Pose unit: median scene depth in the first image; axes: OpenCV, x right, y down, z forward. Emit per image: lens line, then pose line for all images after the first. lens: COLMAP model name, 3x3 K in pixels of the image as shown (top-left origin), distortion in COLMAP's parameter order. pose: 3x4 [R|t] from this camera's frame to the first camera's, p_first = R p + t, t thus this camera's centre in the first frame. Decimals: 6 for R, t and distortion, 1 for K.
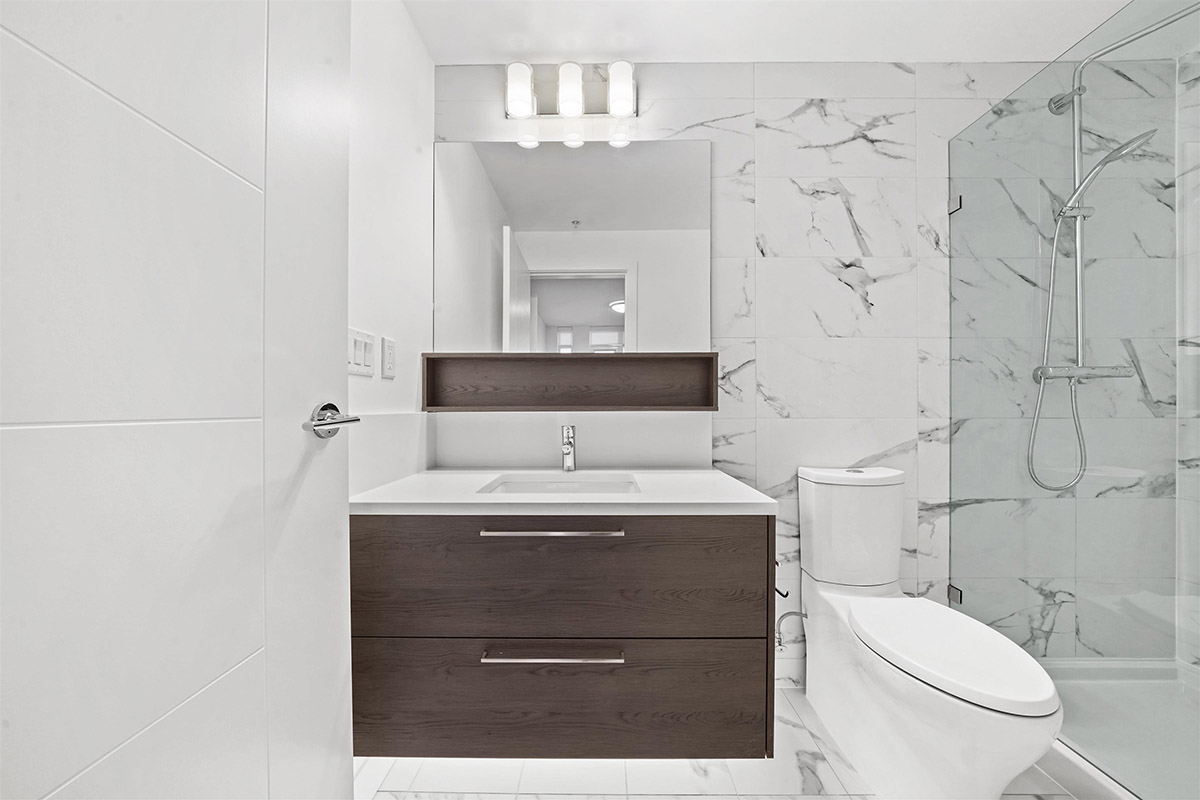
lens RADIAL K [[426.2, 0, 598.7], [0, 426.2, 405.6], [0, 0, 1]] dist [-0.000031, 0.000000]
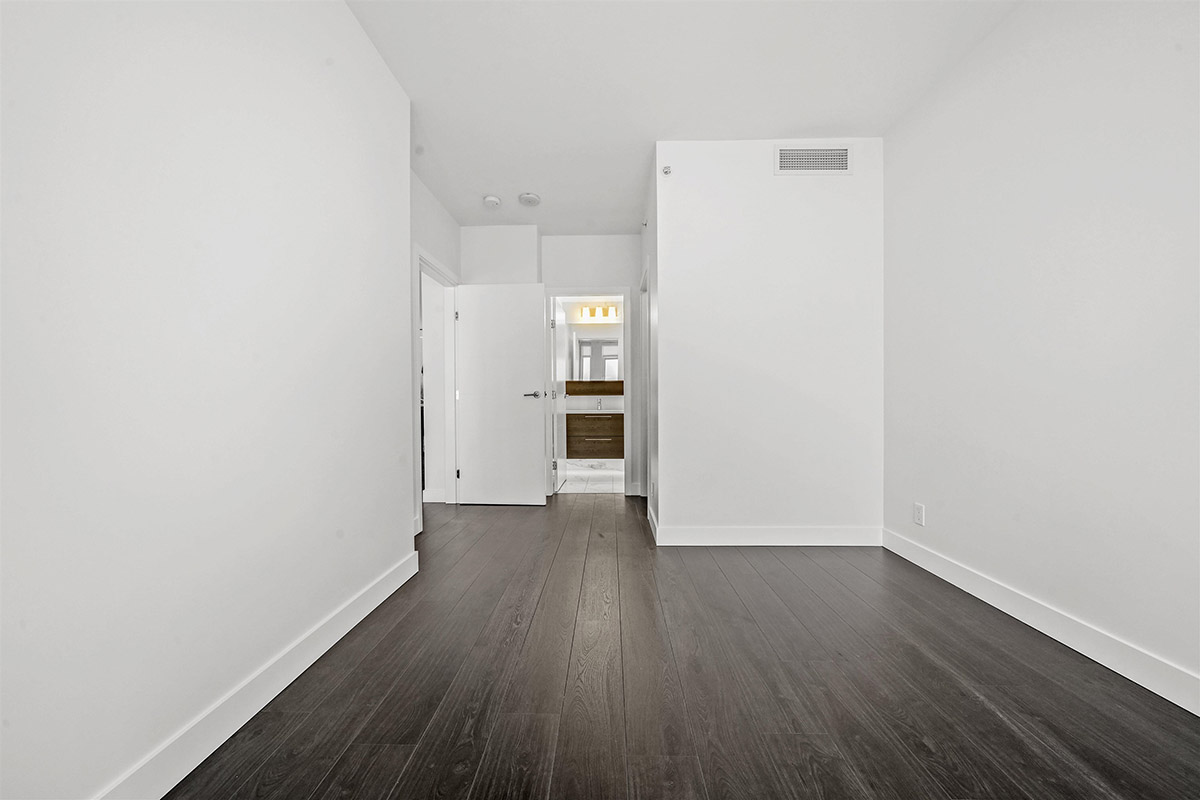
lens RADIAL K [[426.2, 0, 600.7], [0, 426.2, 396.9], [0, 0, 1]] dist [-0.000031, 0.000000]
pose [[0.999850, -0.001377, -0.017281, 0.014245], [0.001654, 0.999870, 0.016015, -0.040921], [0.017257, -0.016042, 0.999722, -2.950119]]
